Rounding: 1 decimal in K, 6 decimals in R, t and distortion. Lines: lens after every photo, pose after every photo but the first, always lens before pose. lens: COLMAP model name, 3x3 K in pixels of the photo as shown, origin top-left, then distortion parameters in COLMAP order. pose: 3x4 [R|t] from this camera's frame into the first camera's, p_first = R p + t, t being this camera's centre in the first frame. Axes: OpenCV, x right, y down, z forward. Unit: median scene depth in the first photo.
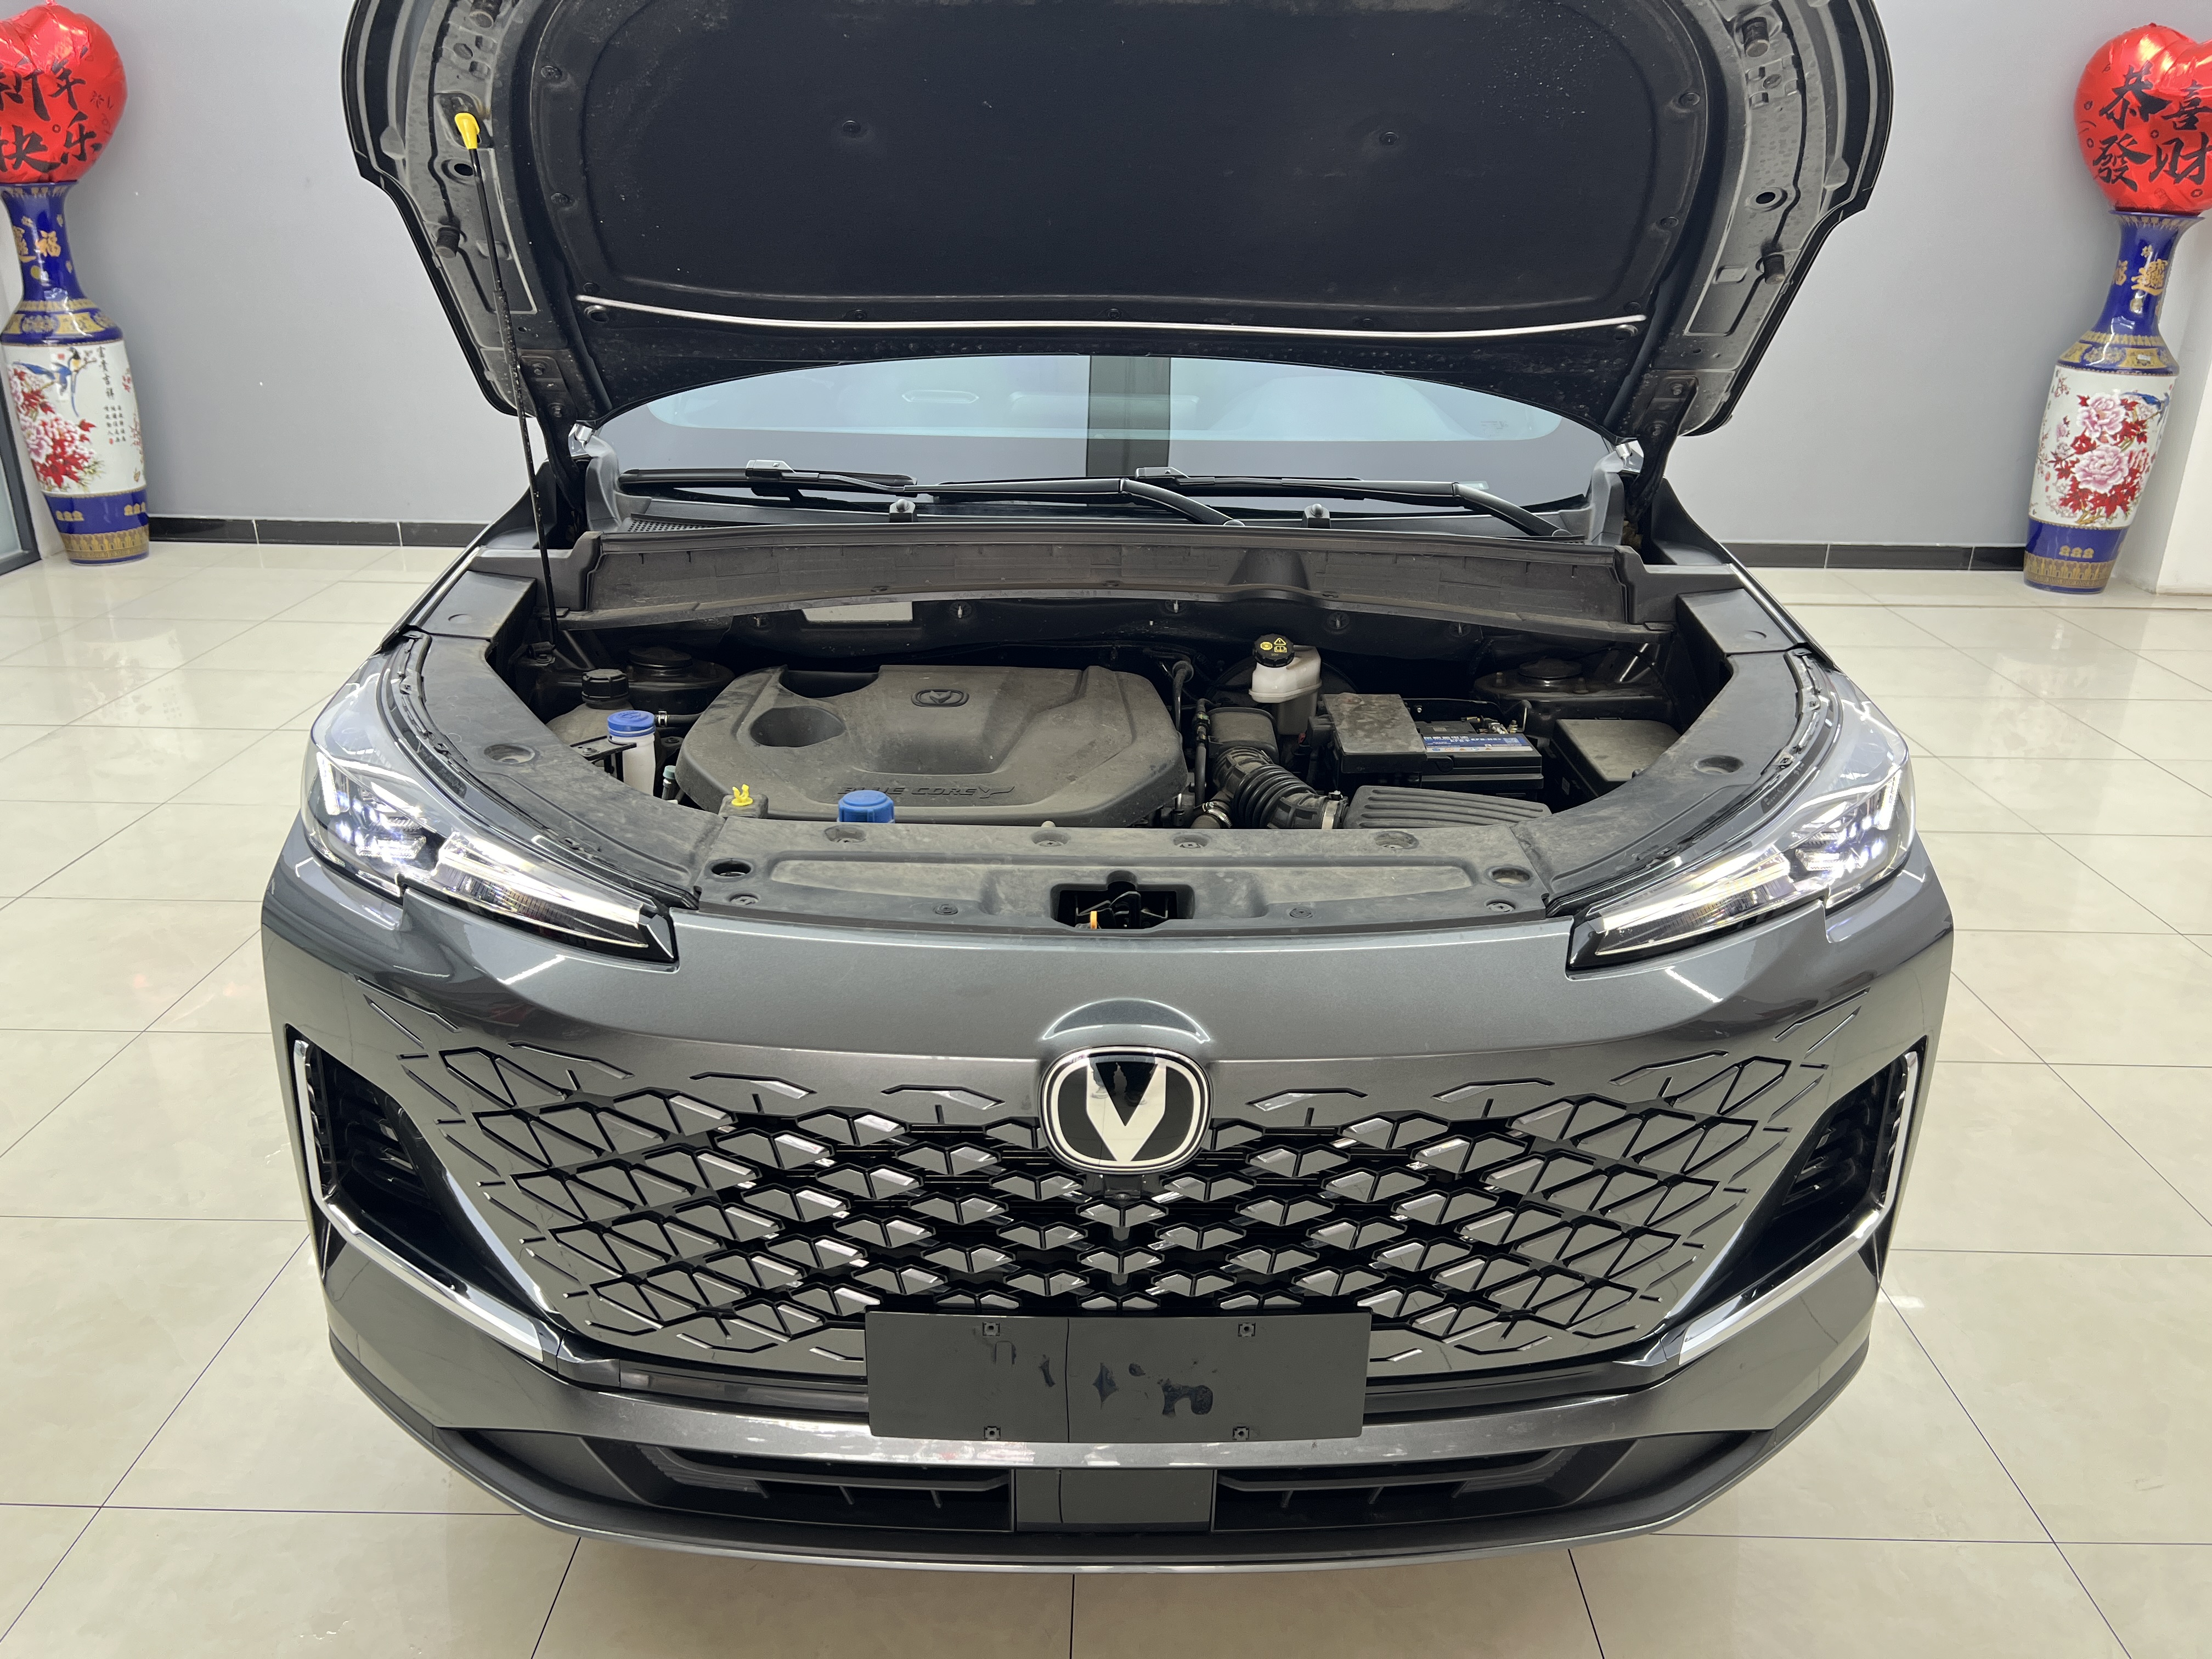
lens RADIAL K [[1652.6, 0, 1117.6], [0, 1652.6, 835.1], [0, 0, 1]] dist [0.063783, -0.076114]
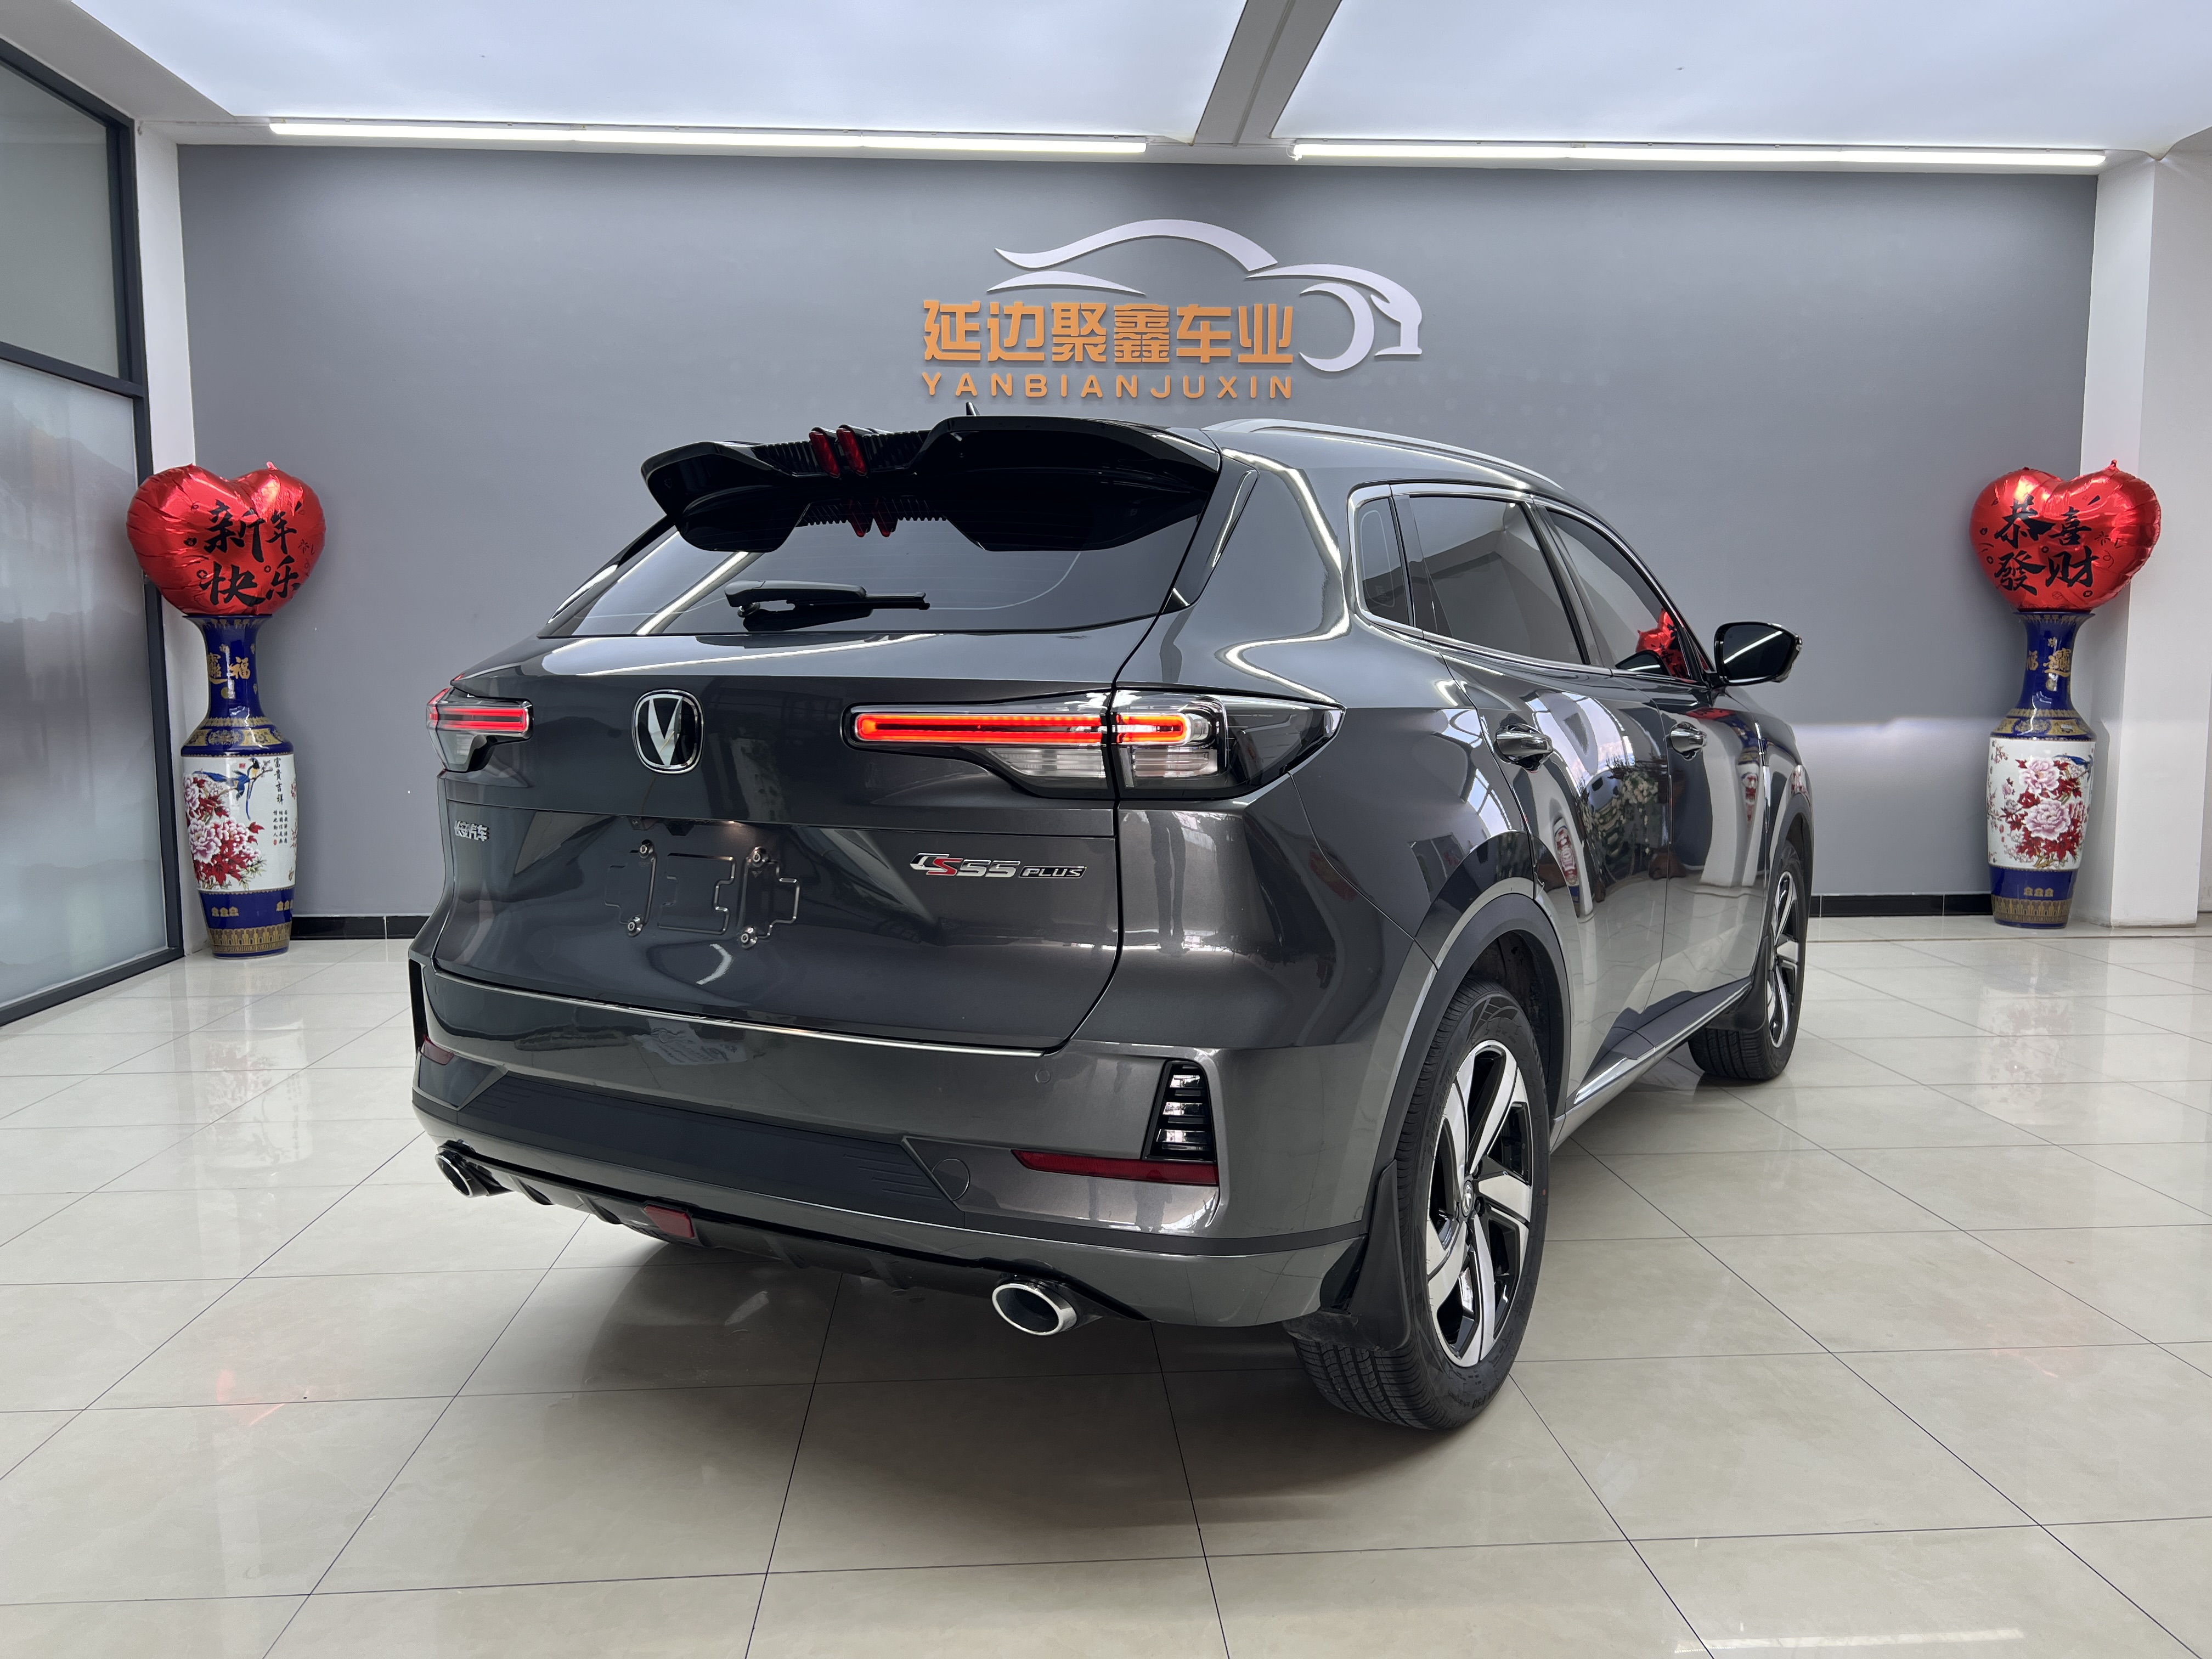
lens RADIAL K [[1652.6, 0, 1115.3], [0, 1652.6, 833.6], [0, 0, 1]] dist [0.063783, -0.076114]
pose [[0.996631, -0.025993, 0.077787, -0.158682], [0.046472, 0.960473, -0.274467, 0.085028], [-0.067578, 0.277158, 0.958445, -0.070207]]
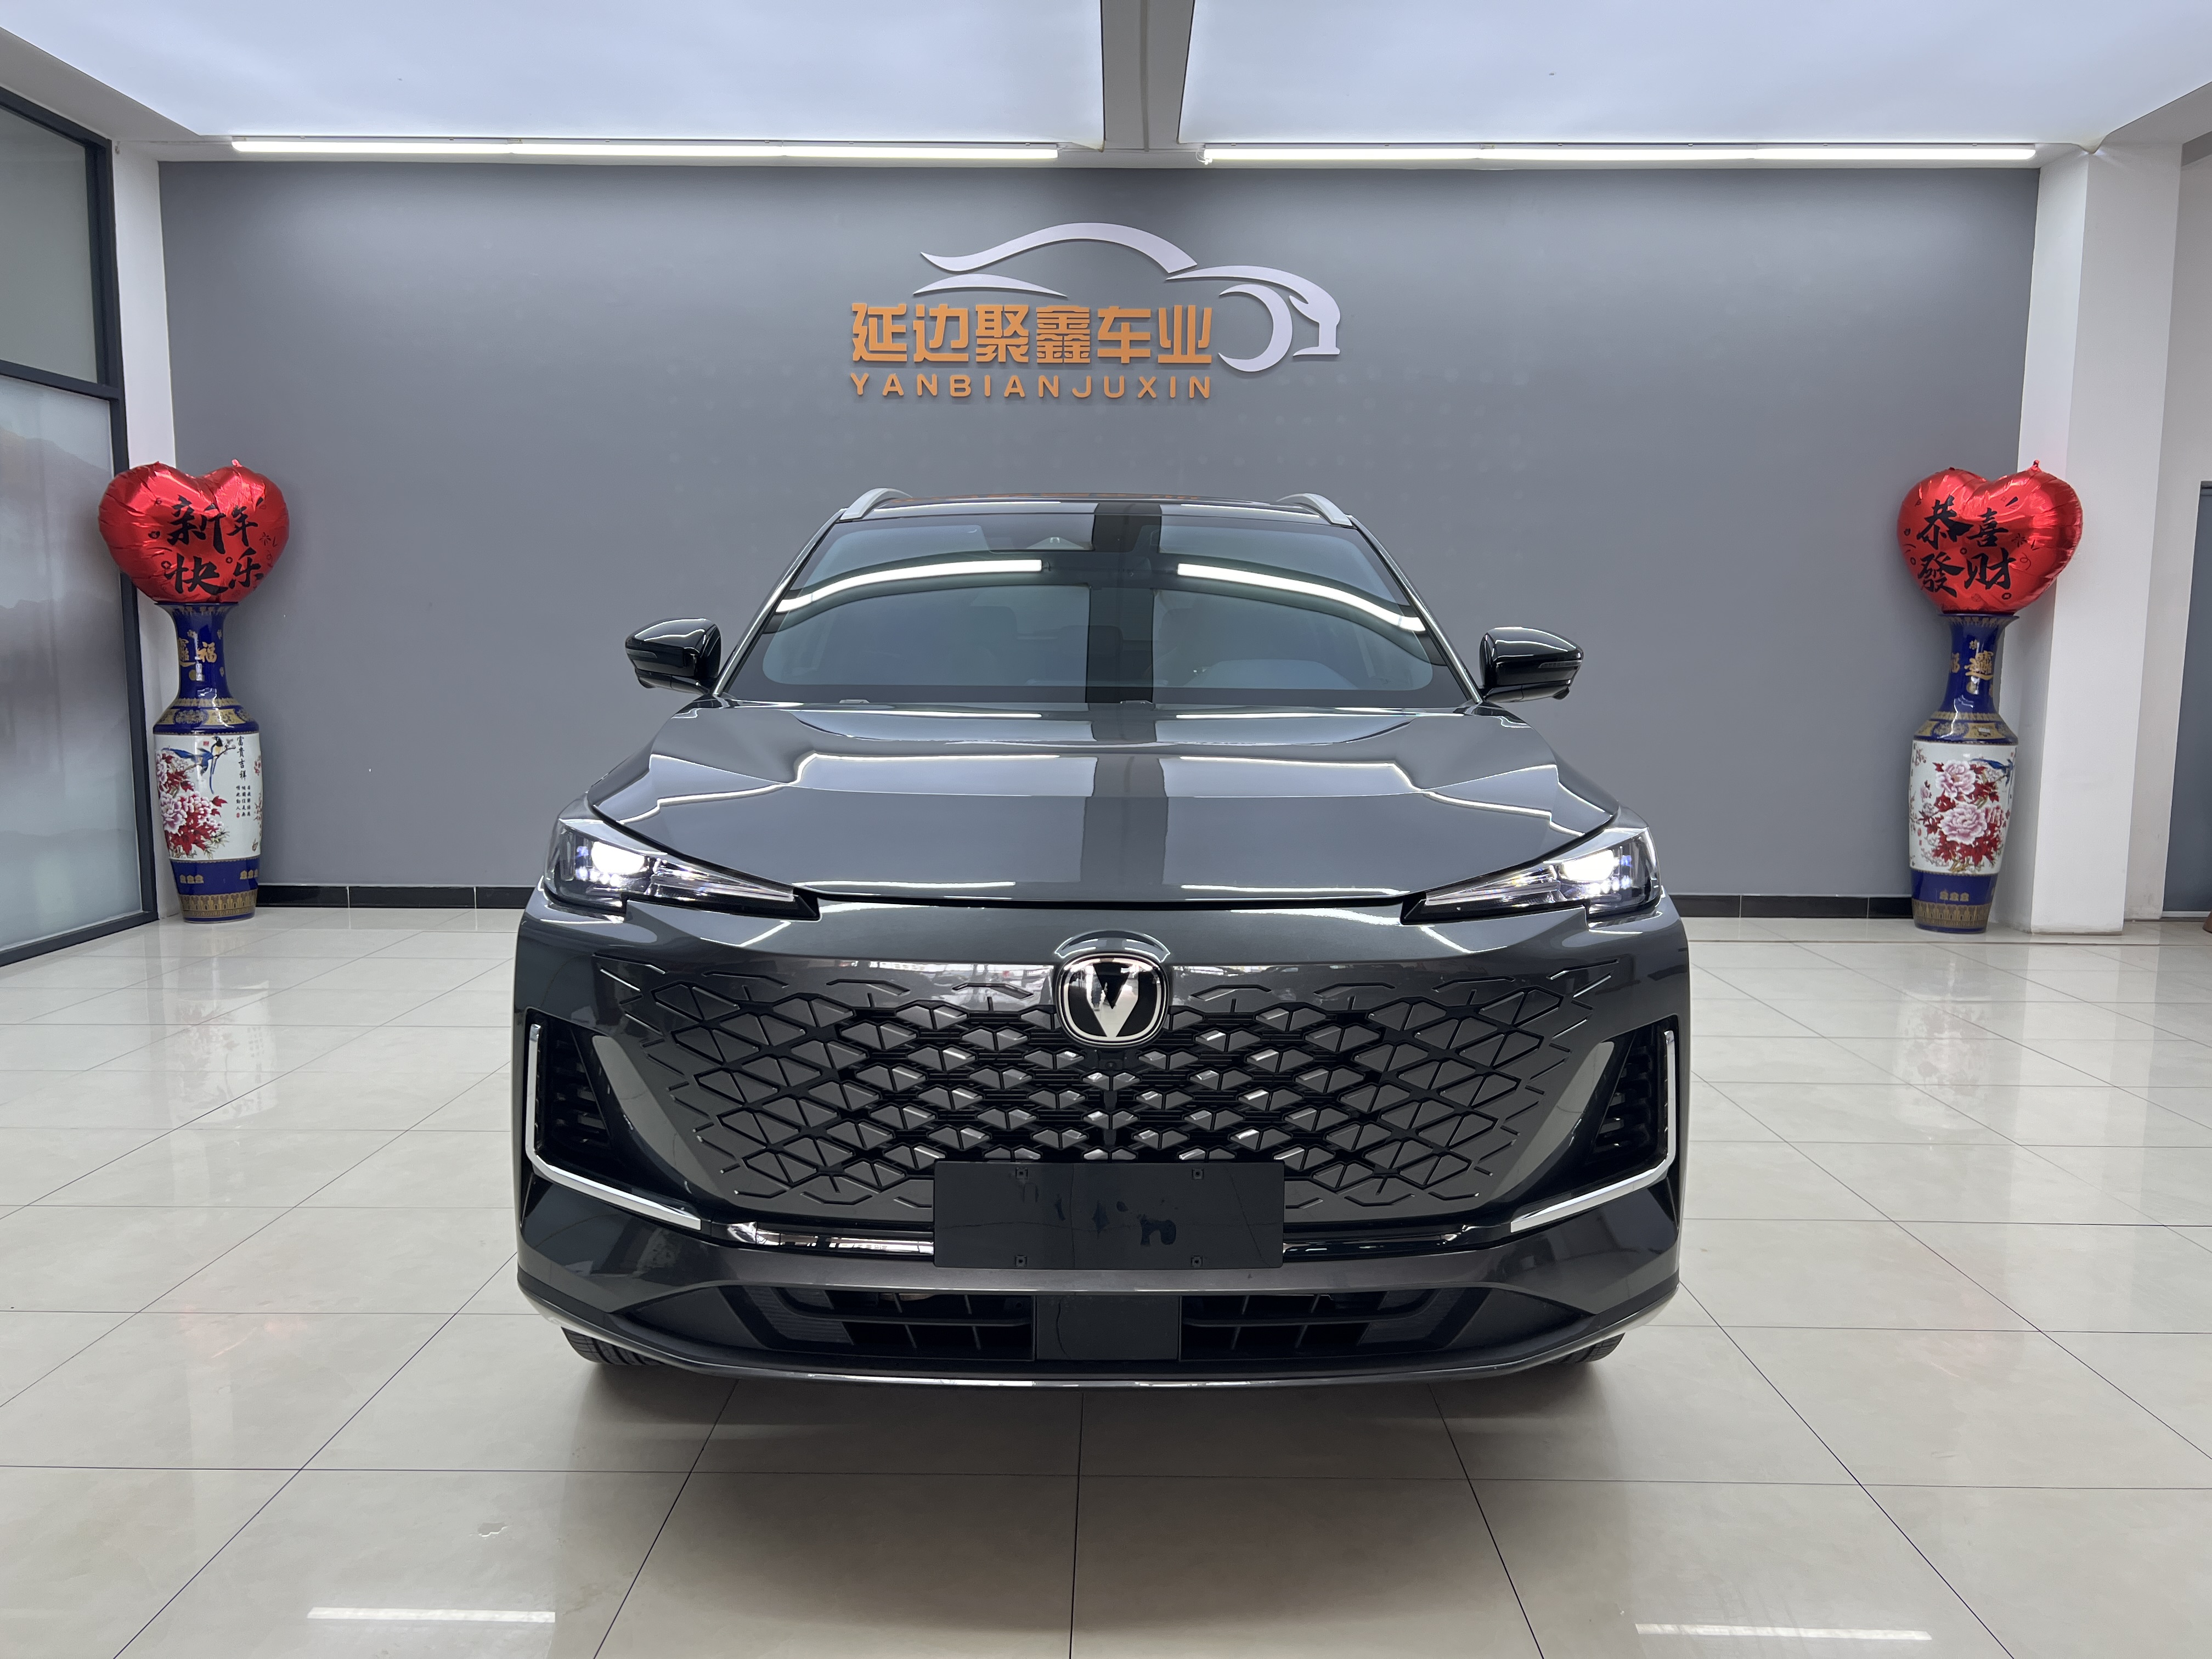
lens RADIAL K [[1652.6, 0, 1116.7], [0, 1652.6, 850.4], [0, 0, 1]] dist [0.063783, -0.076114]
pose [[0.999962, -0.008325, 0.002623, 0.001407], [0.008720, 0.966143, -0.257862, 0.097795], [-0.000388, 0.257875, 0.966178, -0.115245]]
